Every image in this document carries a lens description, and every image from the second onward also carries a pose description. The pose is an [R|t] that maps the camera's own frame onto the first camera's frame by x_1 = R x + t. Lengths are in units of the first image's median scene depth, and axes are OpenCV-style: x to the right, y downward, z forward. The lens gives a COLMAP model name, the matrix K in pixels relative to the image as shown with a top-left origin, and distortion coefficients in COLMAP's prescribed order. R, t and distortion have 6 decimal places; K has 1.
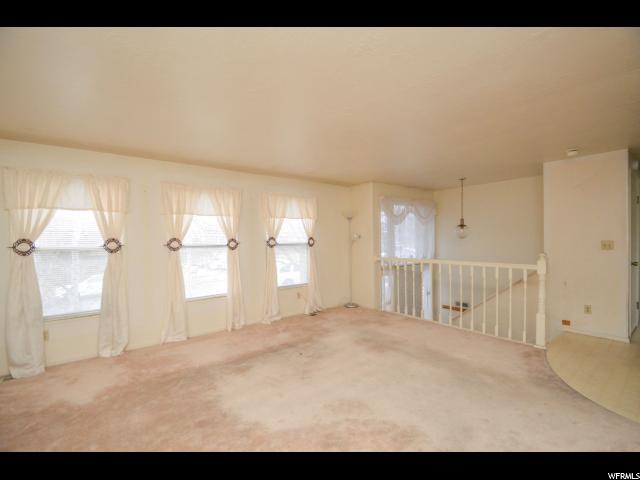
lens RADIAL K [[281.4, 0, 320.0], [0, 281.4, 240.0], [0, 0, 1]] dist [-0.000238, -0.000053]
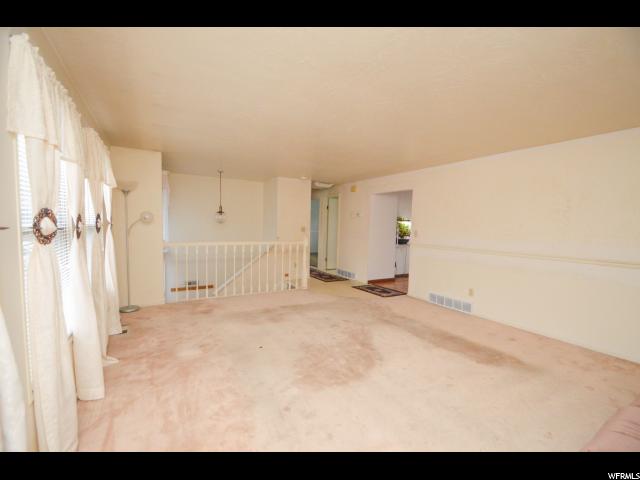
lens RADIAL K [[281.4, 0, 320.0], [0, 281.4, 240.0], [0, 0, 1]] dist [-0.000238, -0.000053]
pose [[0.051708, -0.047871, 0.997514, -0.658872], [-0.033206, 0.998216, 0.049626, -0.006494], [-0.998110, -0.035690, 0.050026, 0.519334]]
